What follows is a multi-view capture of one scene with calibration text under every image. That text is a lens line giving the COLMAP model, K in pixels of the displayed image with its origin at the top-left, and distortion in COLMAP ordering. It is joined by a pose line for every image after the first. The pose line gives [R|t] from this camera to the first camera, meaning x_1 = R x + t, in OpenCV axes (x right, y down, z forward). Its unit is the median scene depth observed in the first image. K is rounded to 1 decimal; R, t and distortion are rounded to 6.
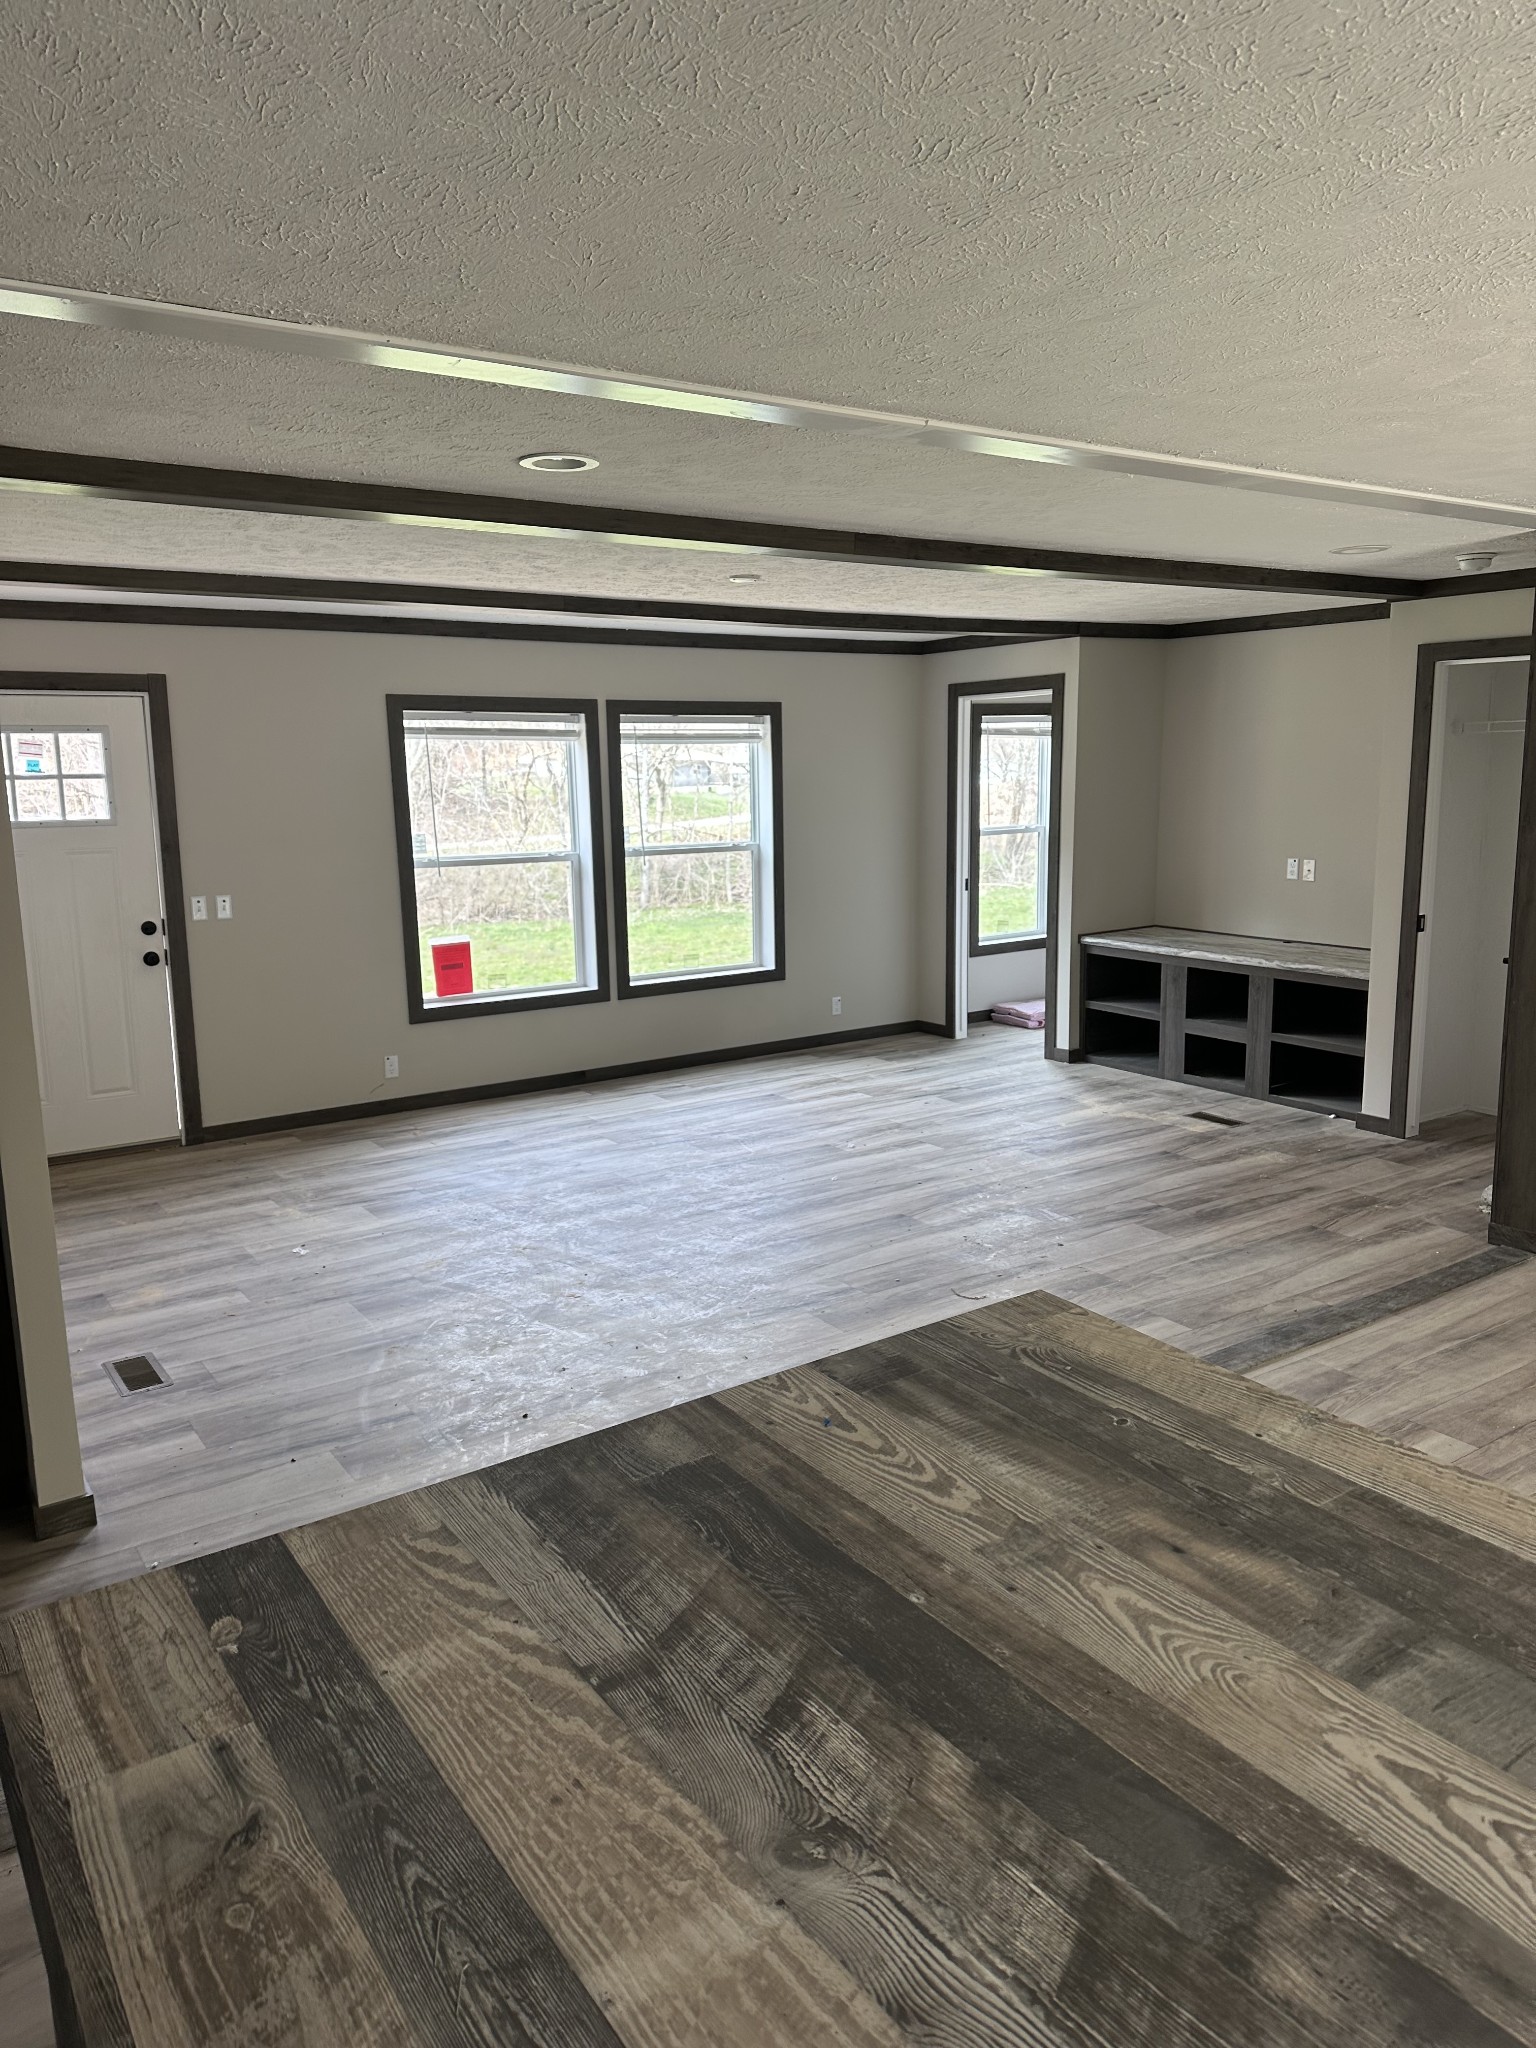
lens RADIAL K [[1431.4, 0, 793.9], [0, 1431.4, 986.4], [0, 0, 1]] dist [0.025816, -0.052640]
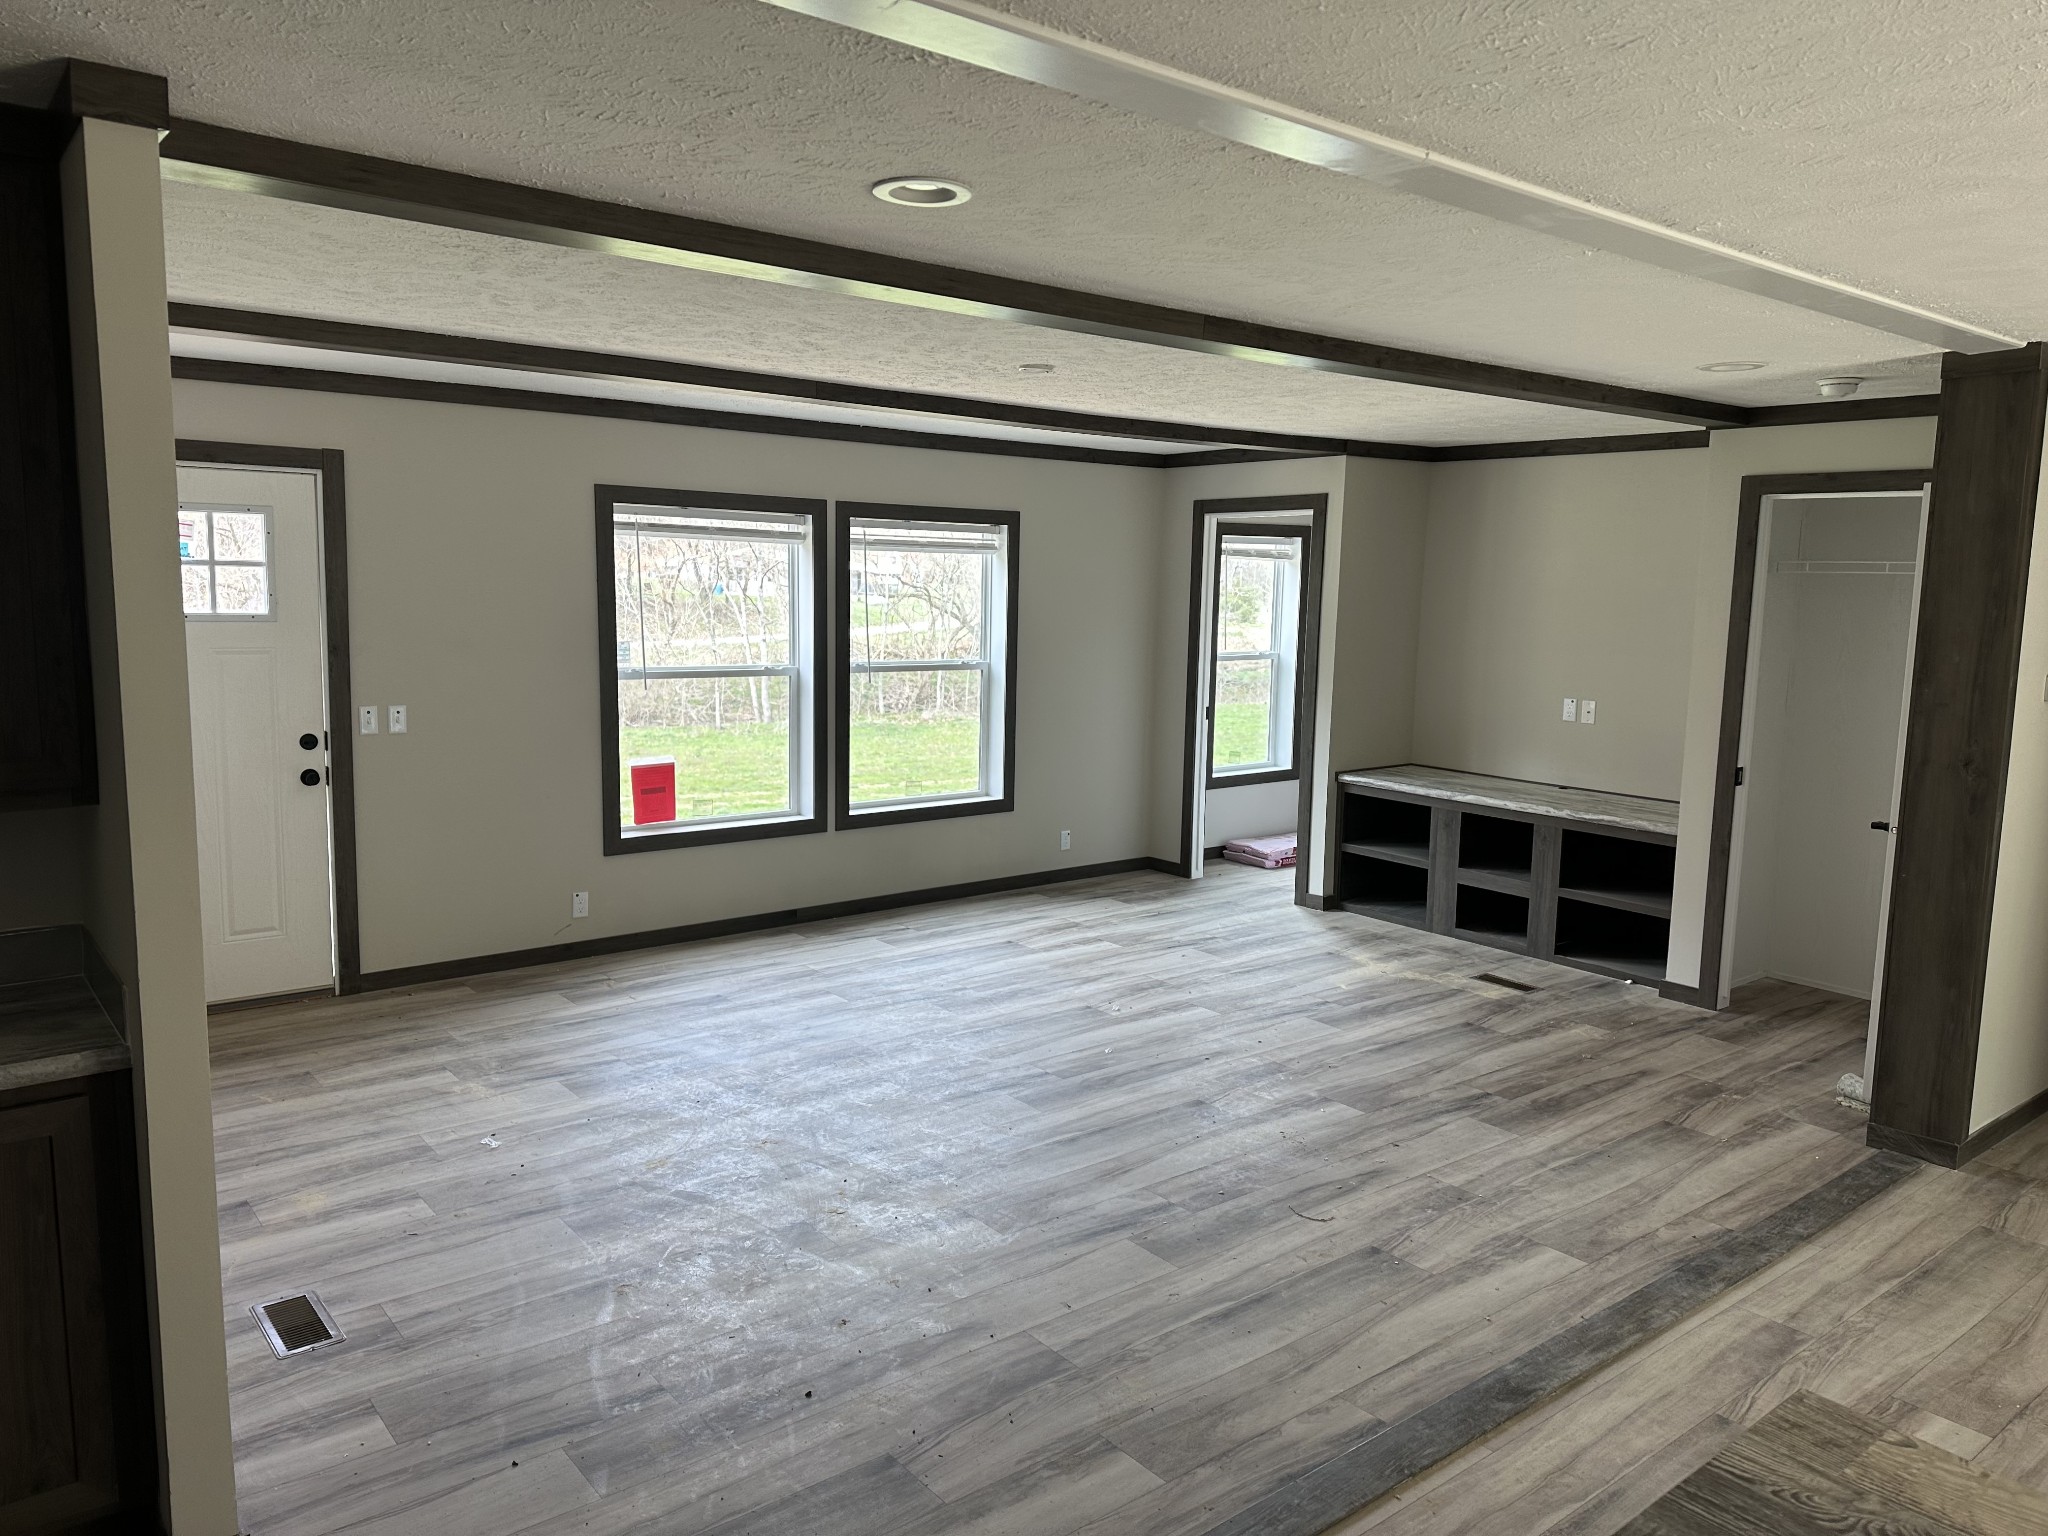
lens RADIAL K [[1431.4, 0, 1043.0], [0, 1431.4, 738.0], [0, 0, 1]] dist [0.025816, -0.052640]
pose [[0.996972, 0.028340, 0.072411, -0.073043], [-0.025234, 0.998737, -0.043452, -0.016411], [-0.073551, 0.041493, 0.996428, 0.110267]]
